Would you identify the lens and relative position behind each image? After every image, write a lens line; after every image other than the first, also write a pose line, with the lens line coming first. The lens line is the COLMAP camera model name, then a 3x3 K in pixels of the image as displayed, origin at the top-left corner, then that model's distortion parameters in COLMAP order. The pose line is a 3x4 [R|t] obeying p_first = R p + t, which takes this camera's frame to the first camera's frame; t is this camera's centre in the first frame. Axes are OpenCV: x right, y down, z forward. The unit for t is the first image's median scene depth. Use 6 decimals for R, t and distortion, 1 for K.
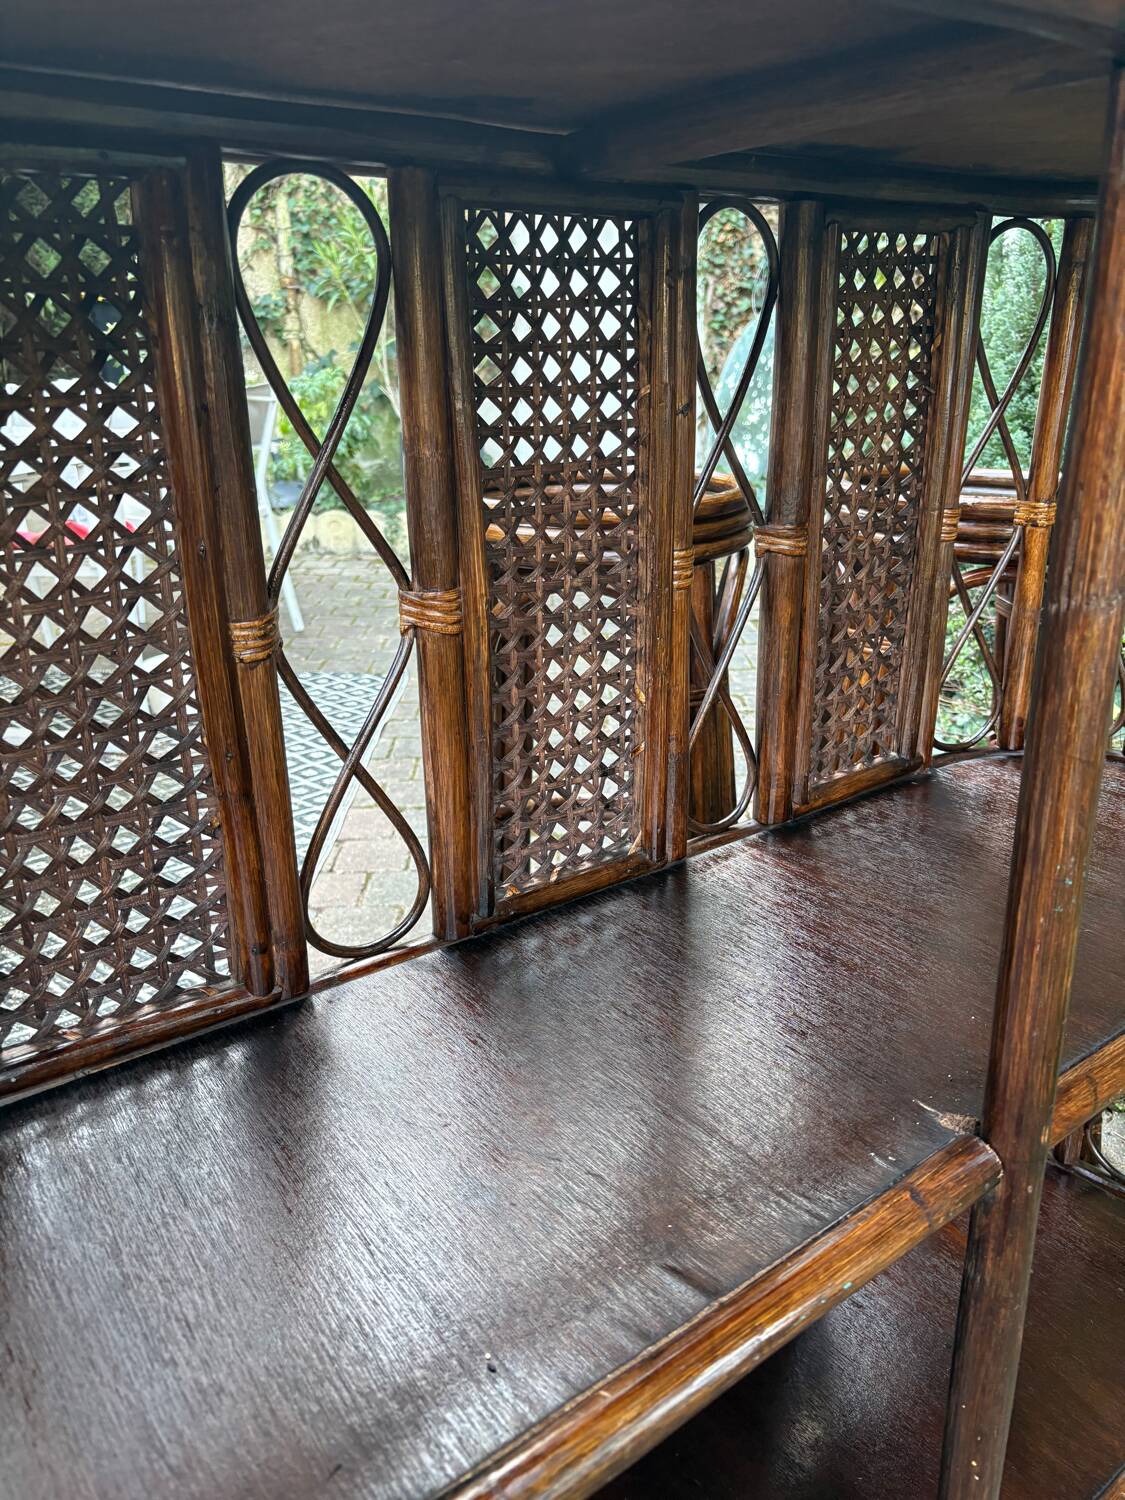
lens RADIAL K [[1171.9, 0, 560.5], [0, 1171.9, 774.2], [0, 0, 1]] dist [-0.002580, -0.058223]
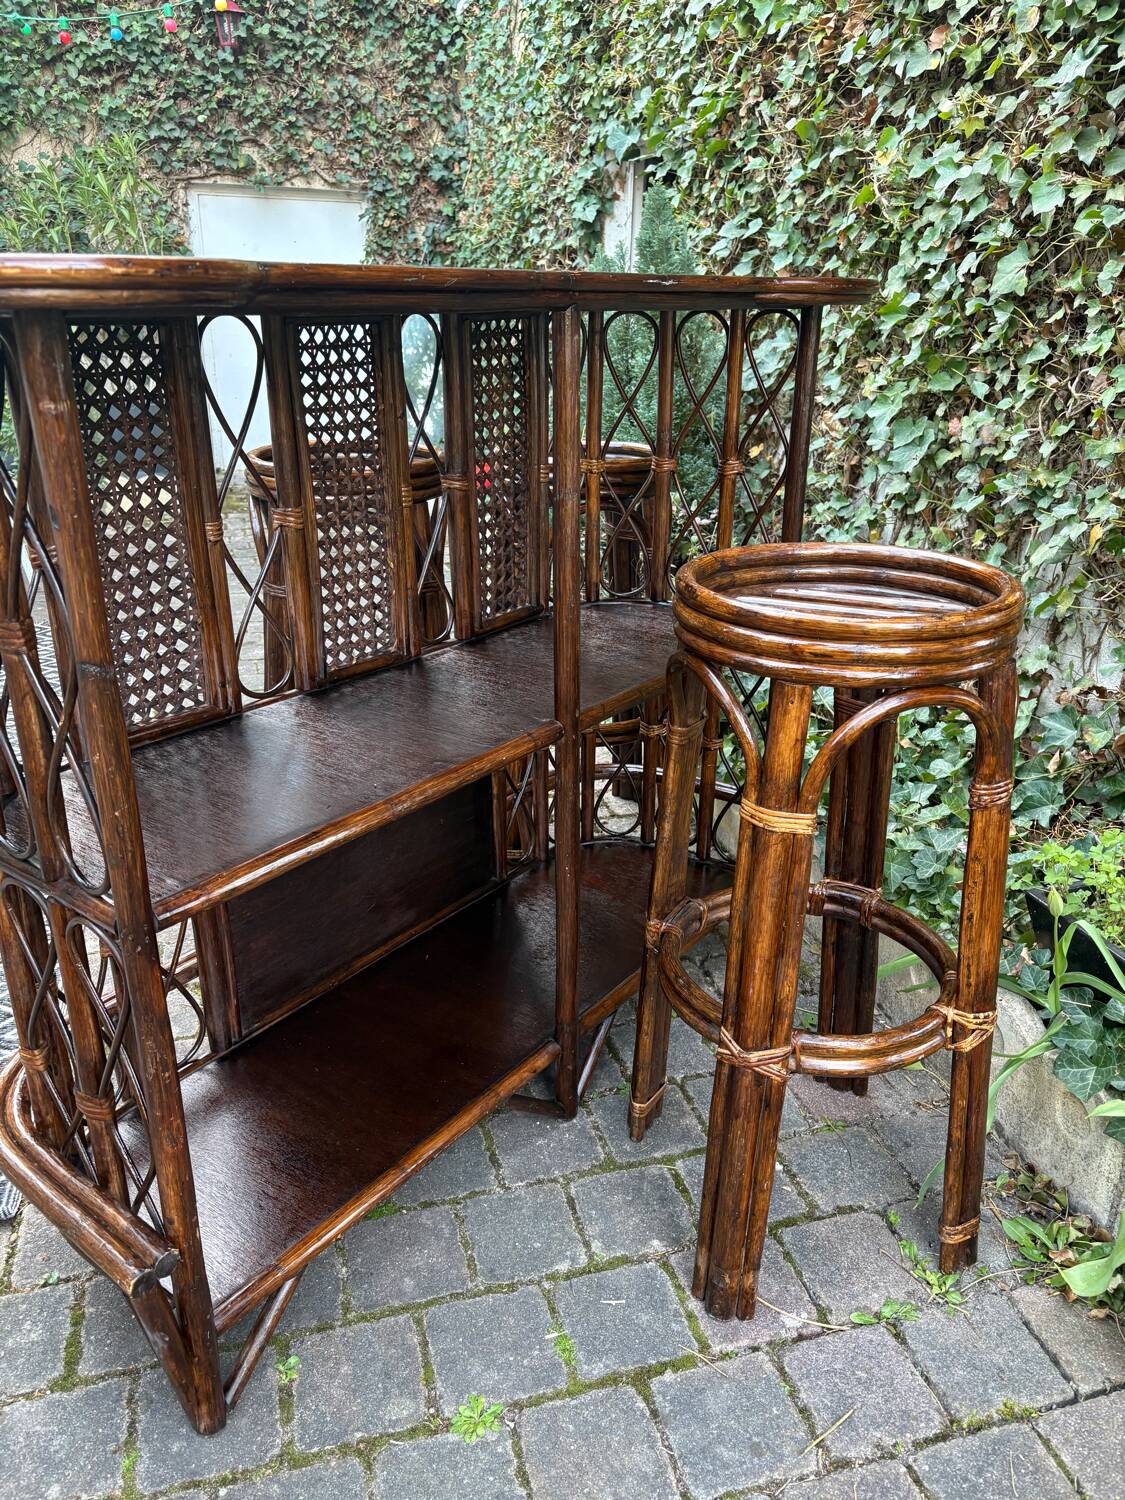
lens RADIAL K [[1142.2, 0, 562.5], [0, 1142.2, 750.0], [0, 0, 1]] dist [0.072896, -0.084187]
pose [[0.964615, -0.090912, 0.247493, -0.176561], [0.086978, 0.995850, 0.026806, 0.242616], [-0.248903, -0.004331, 0.968519, -1.031516]]
